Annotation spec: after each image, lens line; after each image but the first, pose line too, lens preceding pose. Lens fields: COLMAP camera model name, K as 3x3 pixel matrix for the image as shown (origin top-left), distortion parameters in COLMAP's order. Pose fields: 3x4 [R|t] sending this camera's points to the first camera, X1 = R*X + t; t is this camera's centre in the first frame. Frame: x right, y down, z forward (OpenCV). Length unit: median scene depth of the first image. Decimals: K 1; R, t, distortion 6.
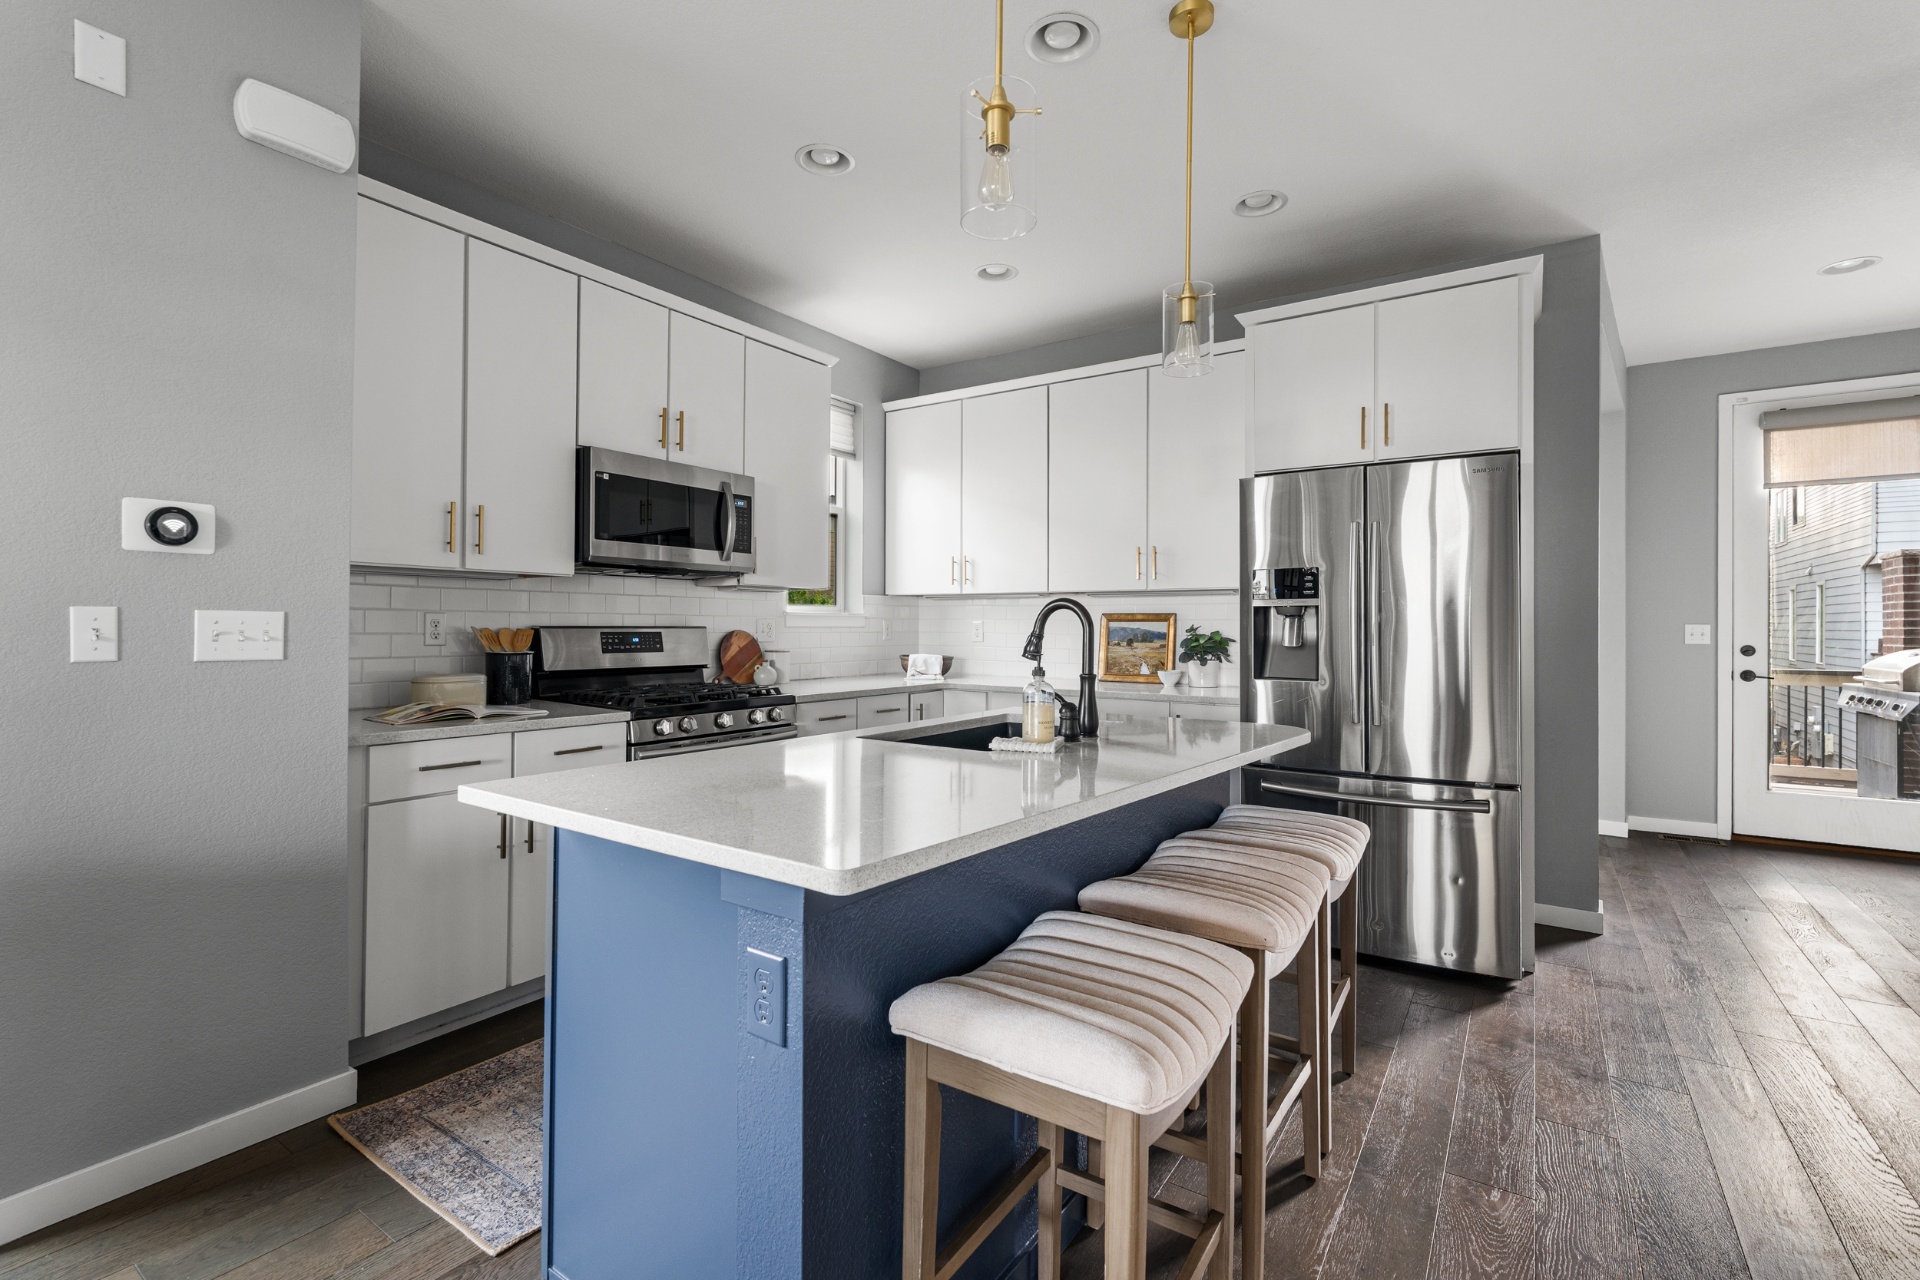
lens RADIAL K [[855.6, 0, 961.9], [0, 855.6, 625.4], [0, 0, 1]] dist [-0.001035, -0.000276]
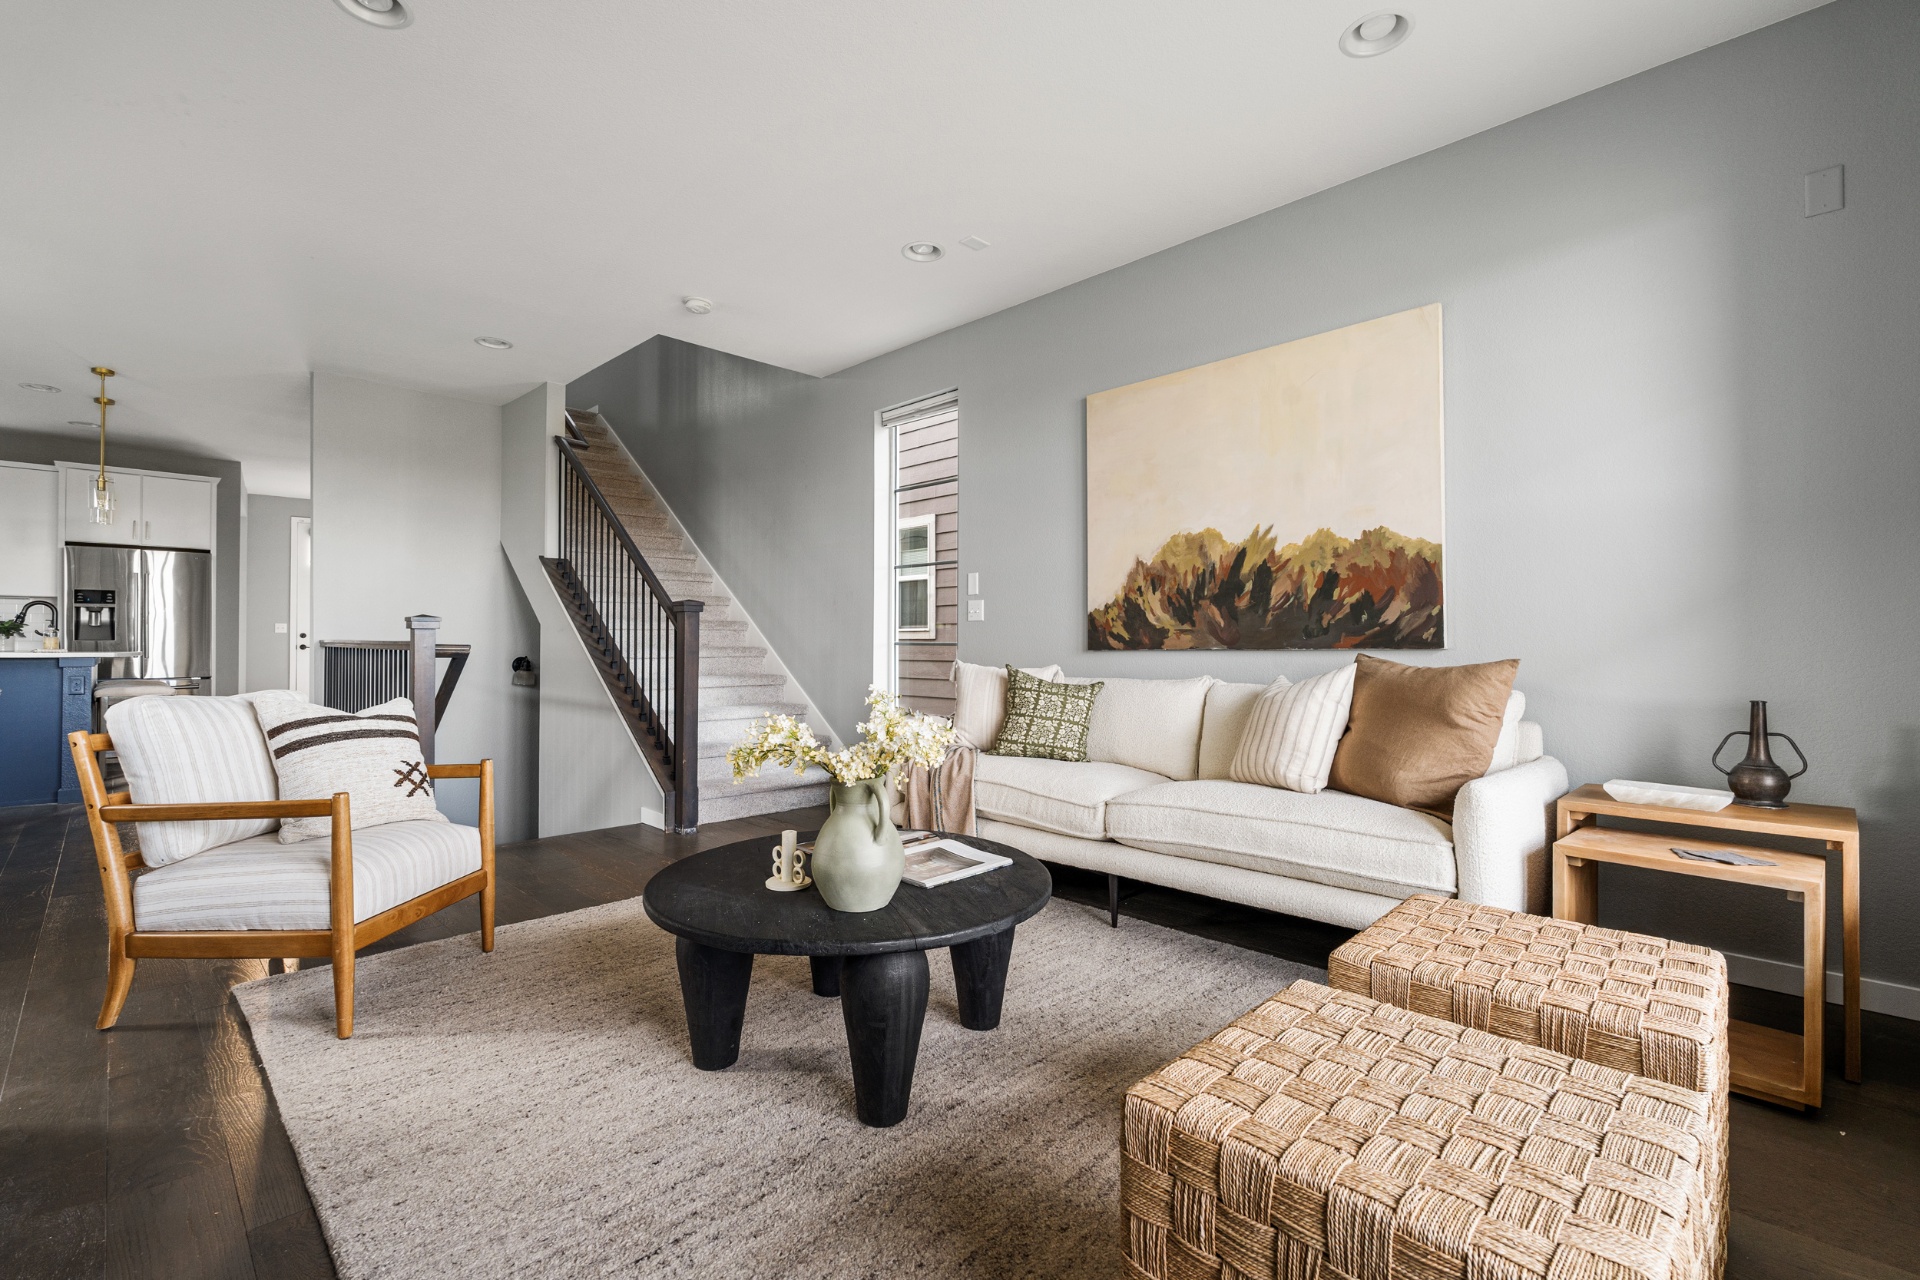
lens RADIAL K [[844.1, 0, 961.2], [0, 844.1, 648.7], [0, 0, 1]] dist [-0.000110, -0.000003]
pose [[0.190632, -0.004575, 0.981651, -1.306026], [-0.003389, 0.999980, 0.005319, 0.065043], [-0.981656, -0.004341, 0.190613, -1.578078]]
